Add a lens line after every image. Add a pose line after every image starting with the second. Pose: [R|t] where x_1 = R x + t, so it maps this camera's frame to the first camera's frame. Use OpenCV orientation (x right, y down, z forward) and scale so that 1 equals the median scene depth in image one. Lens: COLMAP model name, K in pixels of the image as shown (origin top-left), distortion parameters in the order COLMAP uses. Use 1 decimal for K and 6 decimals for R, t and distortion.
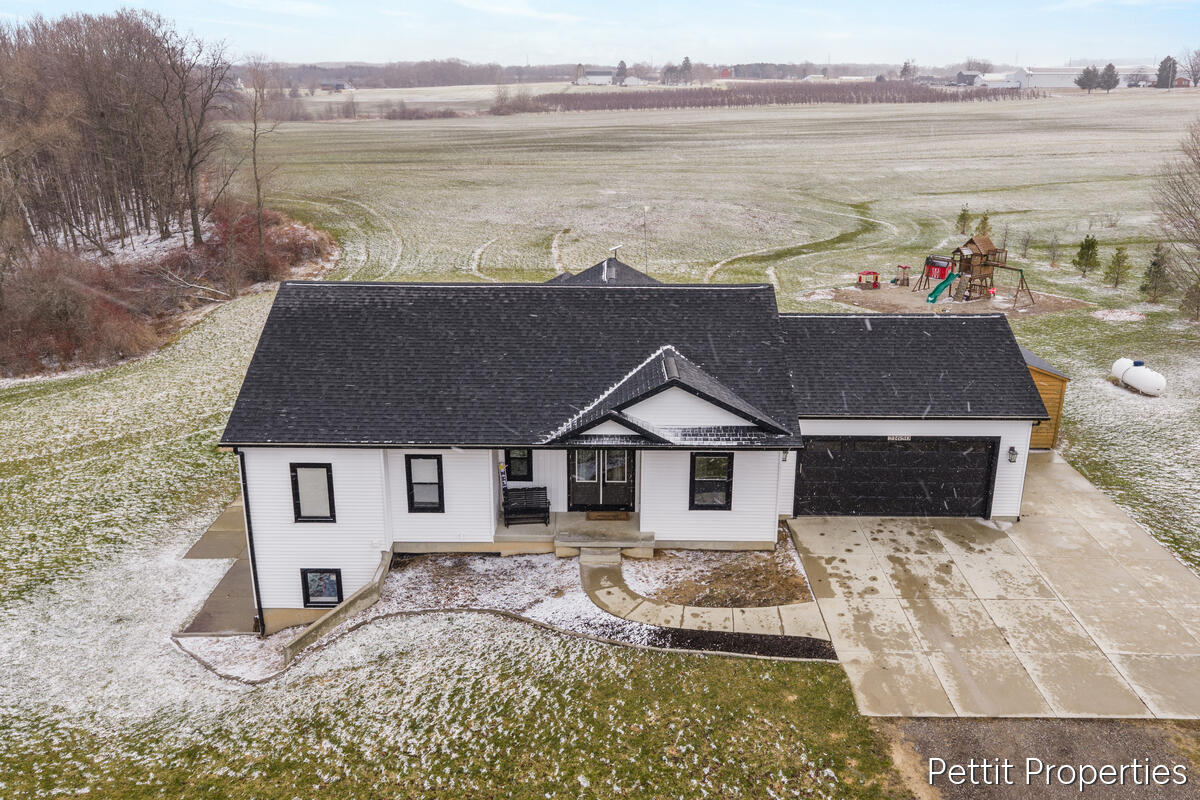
lens RADIAL K [[1008.5, 0, 600.0], [0, 1008.5, 400.0], [0, 0, 1]] dist [0.024938, -0.046431]
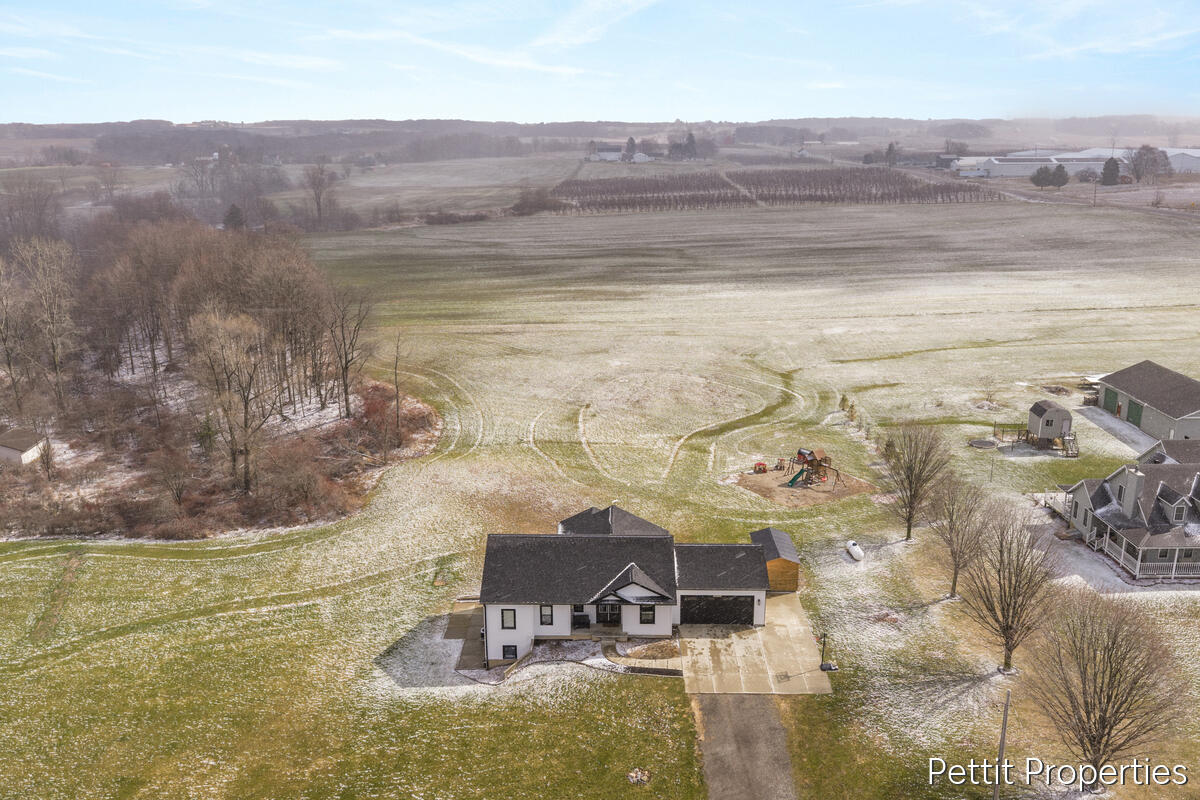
lens RADIAL K [[1008.5, 0, 600.0], [0, 1008.5, 400.0], [0, 0, 1]] dist [0.024938, -0.046431]
pose [[0.999920, -0.004118, -0.011994, 0.013594], [0.003689, 0.999360, -0.035582, -0.415194], [0.012133, 0.035535, 0.999295, -1.834223]]
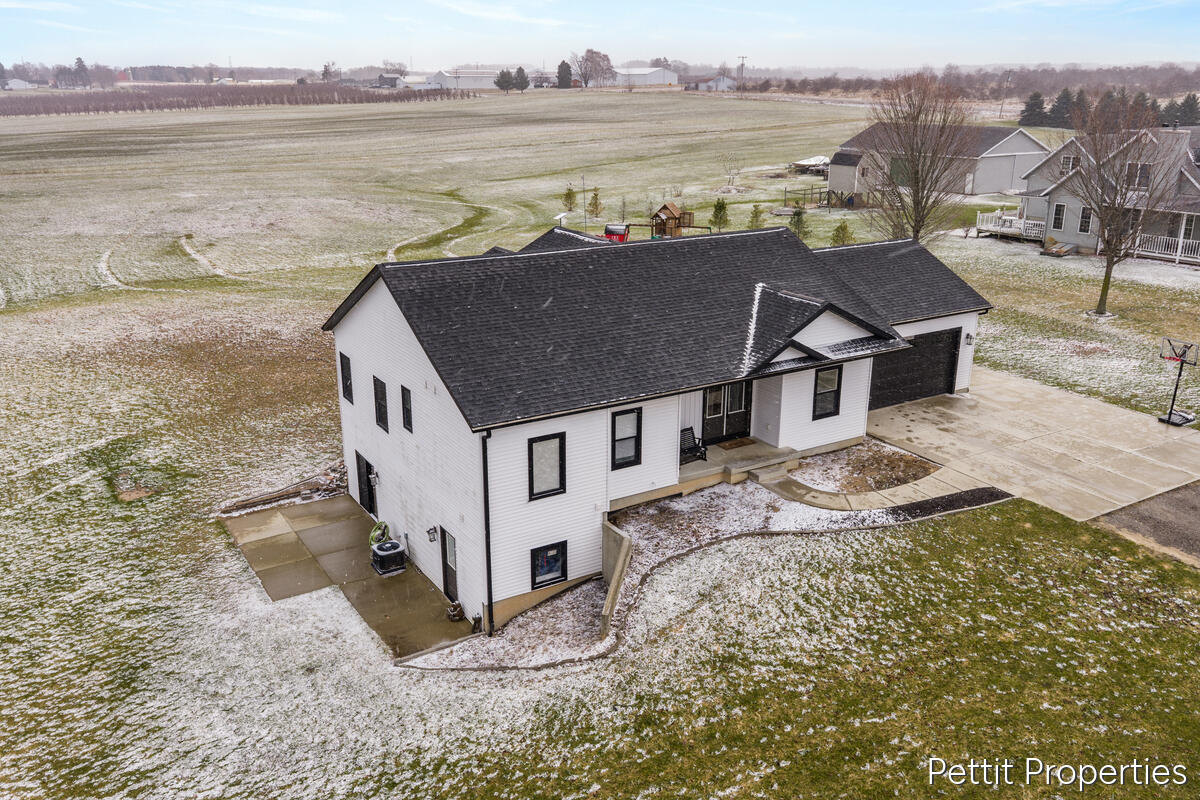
lens RADIAL K [[999.0, 0, 600.0], [0, 999.0, 400.0], [0, 0, 1]] dist [0.010957, -0.008873]
pose [[0.845215, -0.163823, 0.508698, -0.693130], [0.164396, 0.985404, 0.044194, -0.004387], [-0.508513, 0.046274, 0.859810, 0.143358]]
